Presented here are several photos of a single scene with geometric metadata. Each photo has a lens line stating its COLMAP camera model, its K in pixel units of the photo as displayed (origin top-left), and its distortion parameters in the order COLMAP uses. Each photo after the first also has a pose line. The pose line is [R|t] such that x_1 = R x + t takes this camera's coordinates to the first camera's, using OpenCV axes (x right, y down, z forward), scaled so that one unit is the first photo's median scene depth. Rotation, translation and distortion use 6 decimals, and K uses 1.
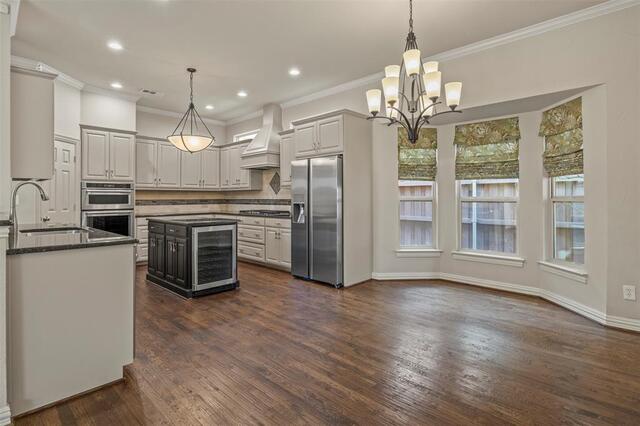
lens RADIAL K [[321.5, 0, 317.9], [0, 321.5, 198.4], [0, 0, 1]] dist [-0.002663, -0.000270]
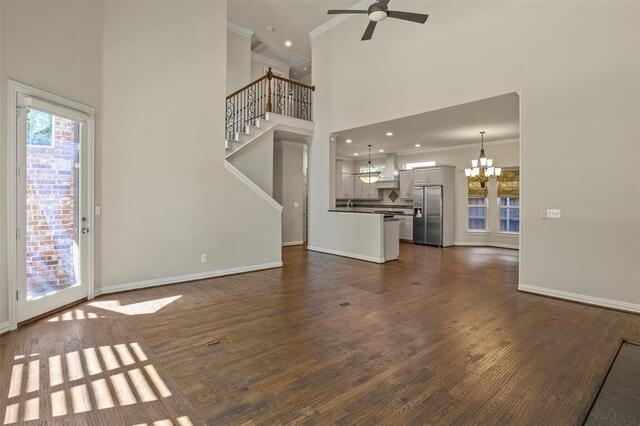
lens RADIAL K [[321.5, 0, 317.9], [0, 321.5, 198.4], [0, 0, 1]] dist [-0.002663, -0.000270]
pose [[0.995154, 0.009341, -0.097885, -0.426286], [-0.009891, 0.999938, -0.005138, -0.025142], [0.097831, 0.006082, 0.995184, -0.958021]]
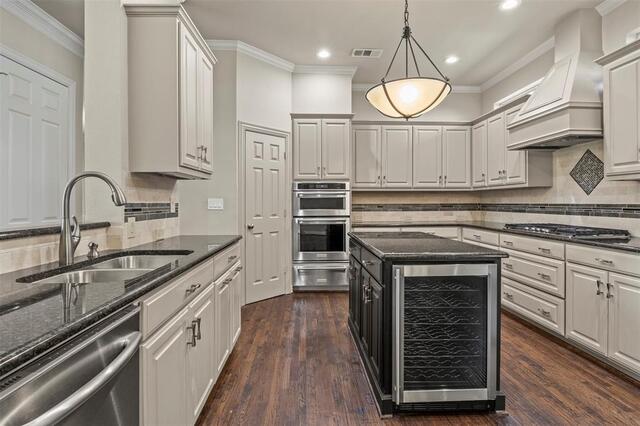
lens RADIAL K [[320.1, 0, 319.2], [0, 320.1, 202.6], [0, 0, 1]] dist [-0.006621, -0.000603]
pose [[0.722213, 0.000687, -0.691671, -0.101095], [0.000082, 0.999999, 0.001079, -0.000150], [0.691671, -0.000836, 0.722212, 0.407167]]
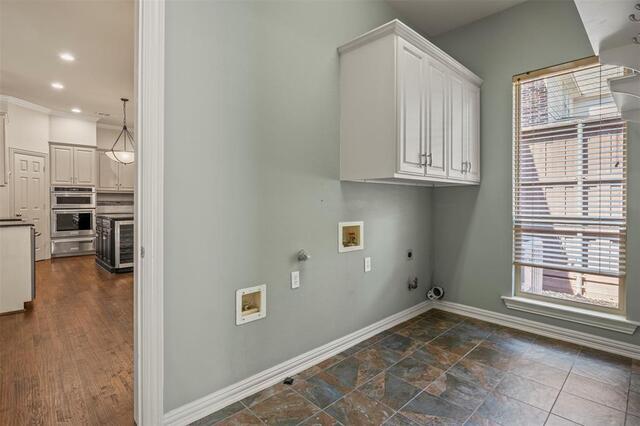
lens RADIAL K [[320.1, 0, 319.2], [0, 320.1, 202.6], [0, 0, 1]] dist [-0.006621, -0.000603]
pose [[0.998758, -0.001293, -0.049804, 0.360495], [0.001490, 0.999991, 0.003929, 0.007839], [0.049799, -0.003998, 0.998751, -0.193738]]
